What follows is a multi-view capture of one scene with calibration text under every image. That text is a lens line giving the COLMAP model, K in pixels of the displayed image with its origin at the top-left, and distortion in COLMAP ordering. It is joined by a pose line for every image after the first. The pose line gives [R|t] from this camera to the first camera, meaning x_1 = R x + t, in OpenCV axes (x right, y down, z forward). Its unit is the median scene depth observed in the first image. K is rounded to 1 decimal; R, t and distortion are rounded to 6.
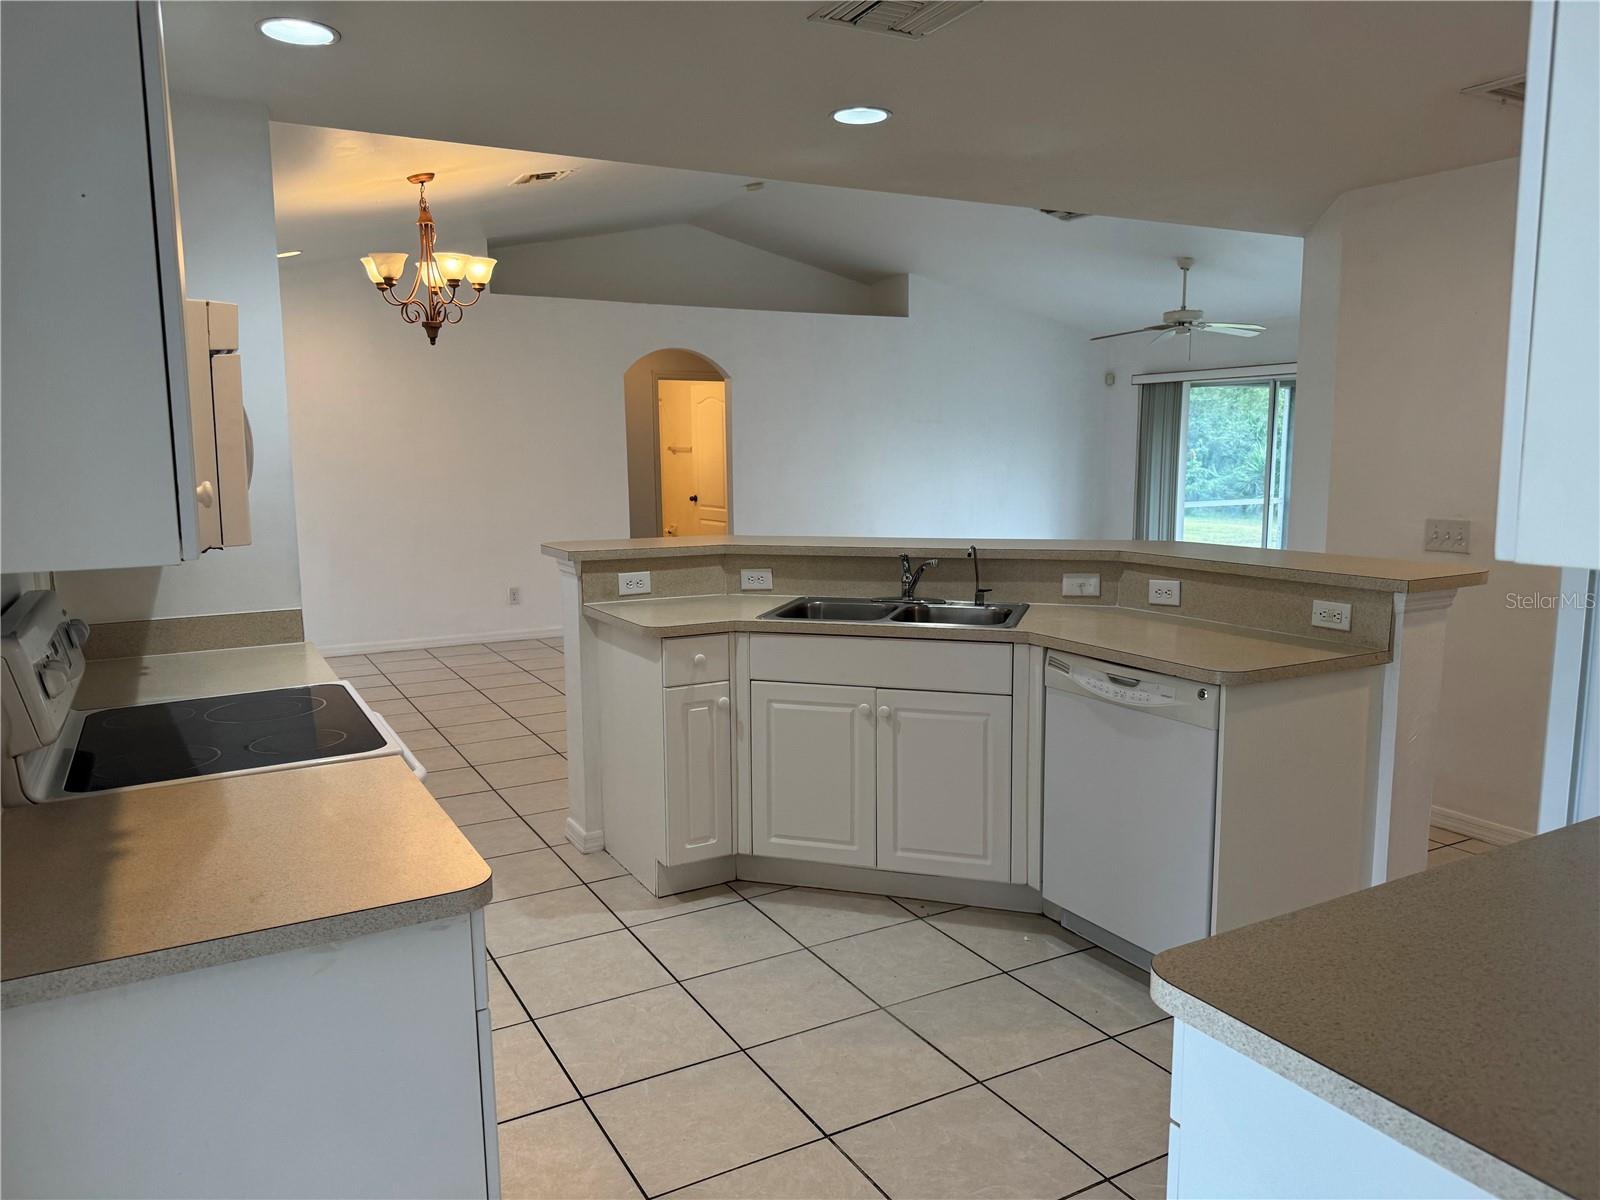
lens RADIAL K [[1114.5, 0, 792.0], [0, 1114.5, 602.9], [0, 0, 1]] dist [0.192167, -0.385112]
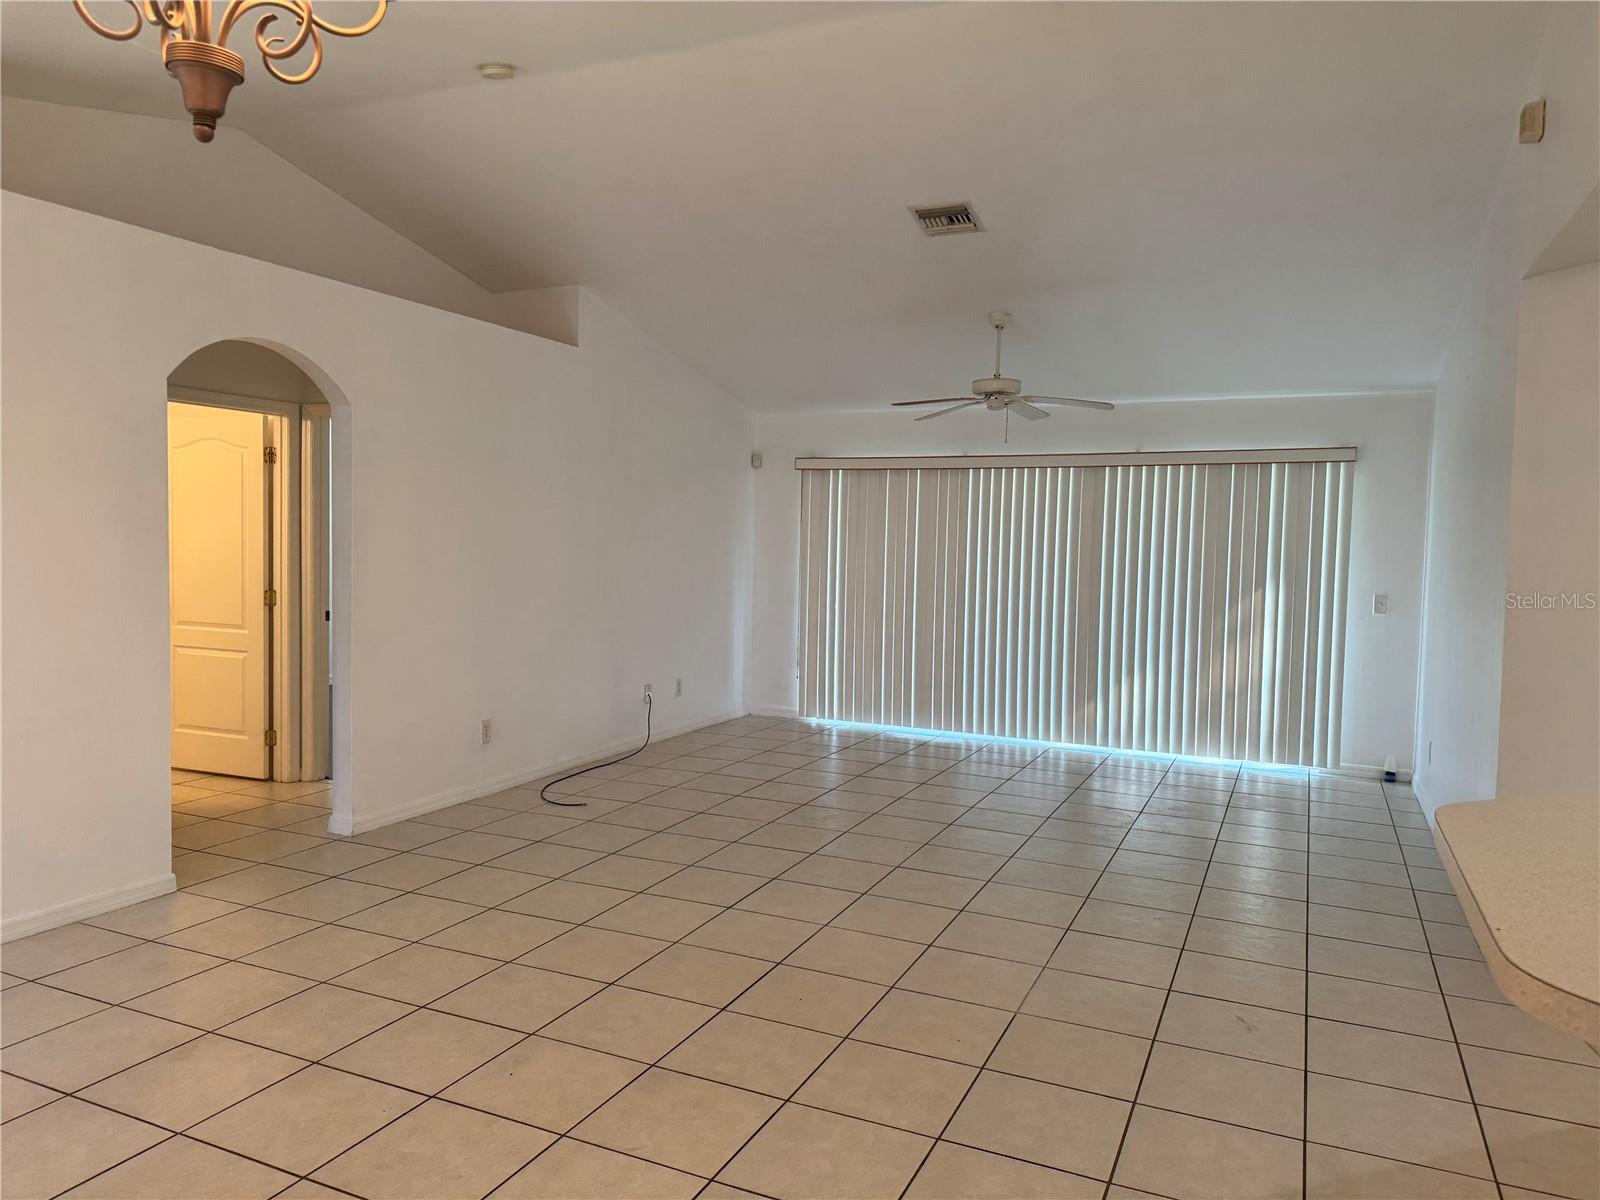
lens RADIAL K [[1114.5, 0, 792.0], [0, 1114.5, 602.9], [0, 0, 1]] dist [0.192167, -0.385112]
pose [[0.804966, -0.006741, 0.593283, -0.547619], [0.051483, 0.996958, -0.058525, -0.149016], [-0.591083, 0.077655, 0.802864, 1.092118]]
